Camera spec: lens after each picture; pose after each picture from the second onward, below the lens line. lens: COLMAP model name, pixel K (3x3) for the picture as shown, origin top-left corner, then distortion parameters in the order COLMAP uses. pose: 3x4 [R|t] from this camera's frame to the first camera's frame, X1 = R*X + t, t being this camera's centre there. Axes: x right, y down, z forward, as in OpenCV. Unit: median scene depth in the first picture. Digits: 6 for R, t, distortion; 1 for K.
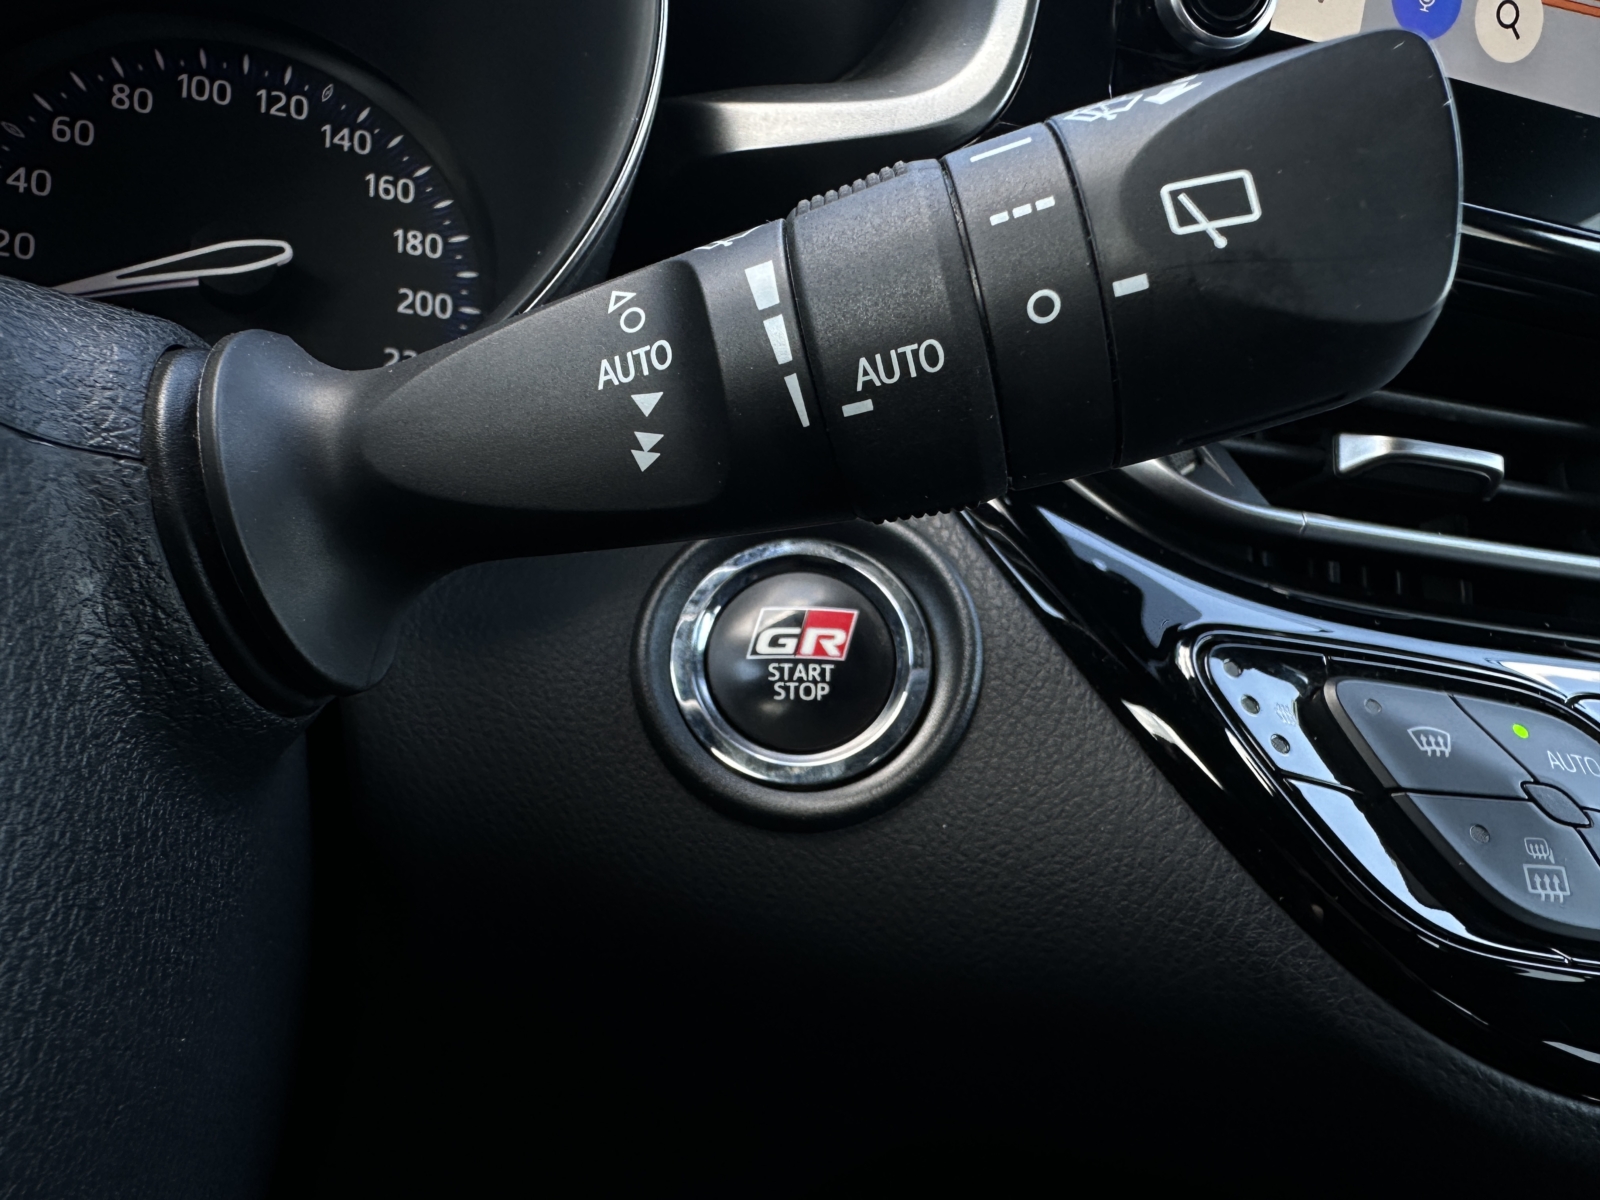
lens RADIAL K [[1123.5, 0, 745.8], [0, 1123.5, 701.4], [0, 0, 1]] dist [-0.005216, 0.000127]
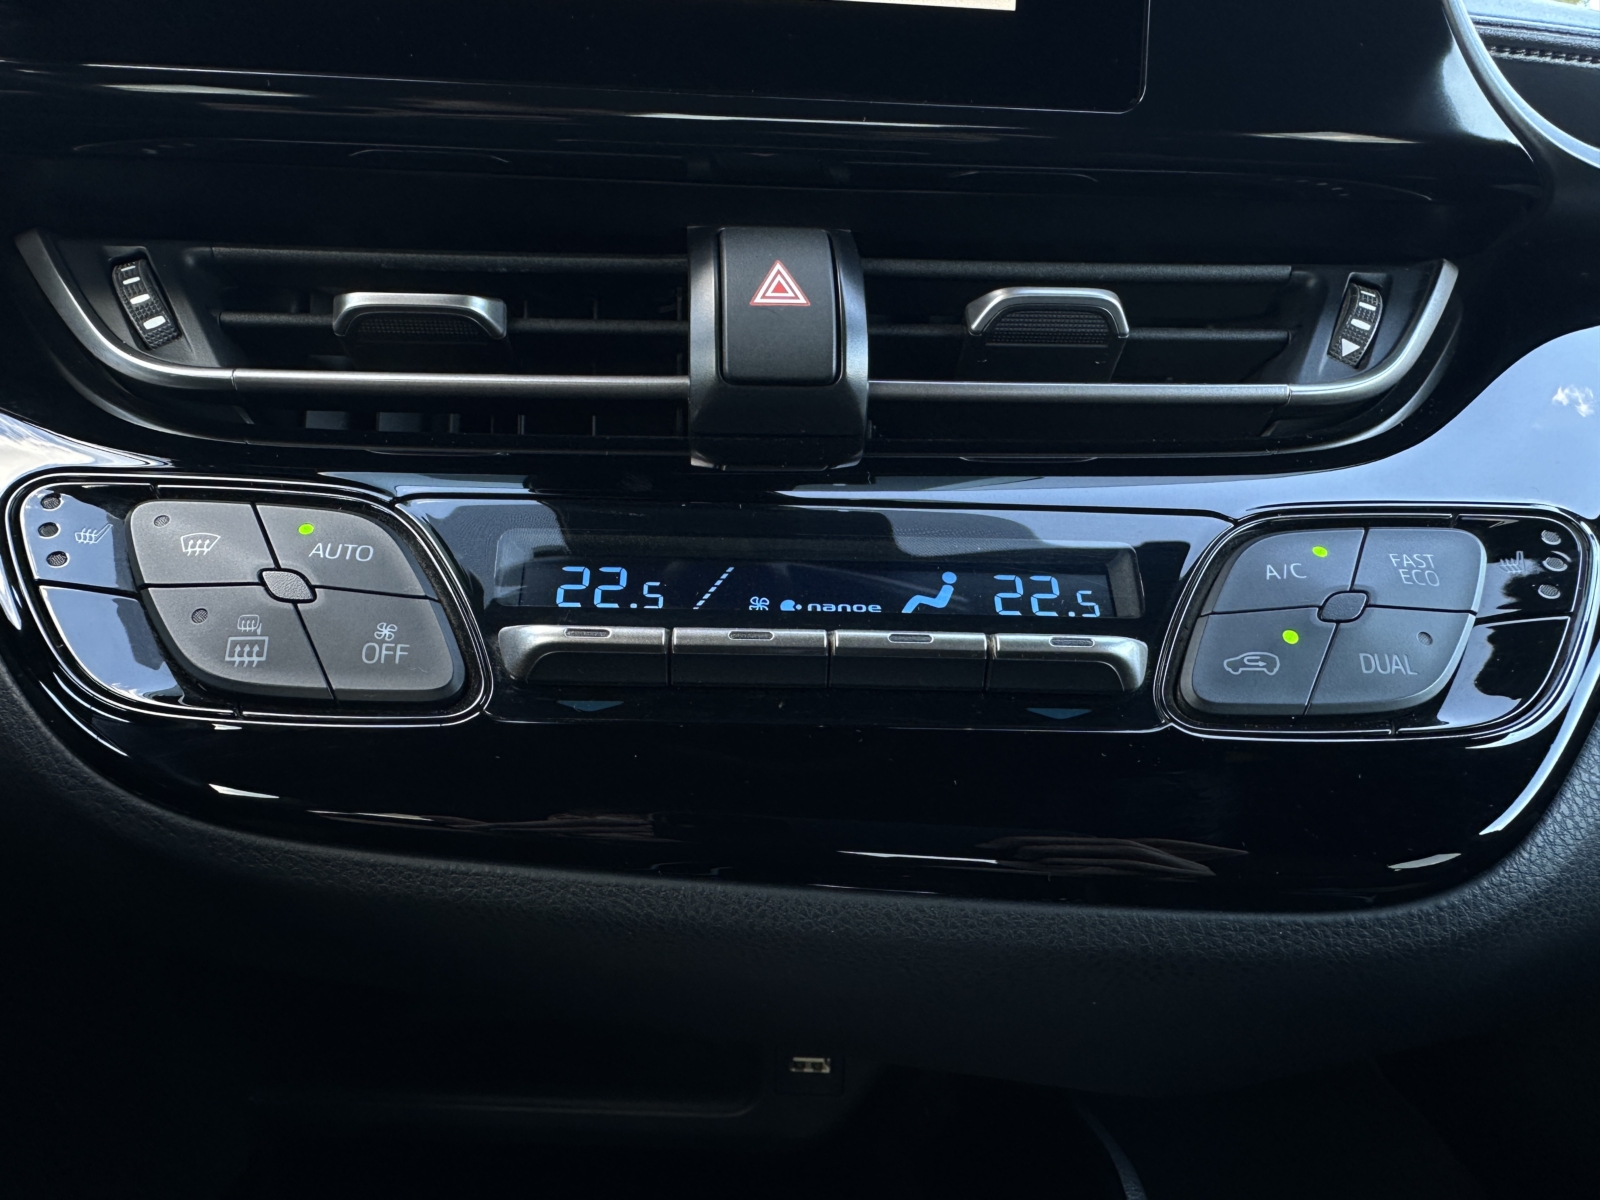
lens RADIAL K [[1120.9, 0, 730.4], [0, 1120.9, 683.7], [0, 0, 1]] dist [-0.001124, -0.002230]
pose [[0.985117, -0.090848, -0.145917, 1.382223], [0.091644, 0.995791, -0.001273, 0.244214], [0.145419, -0.012119, 0.989296, -0.073418]]
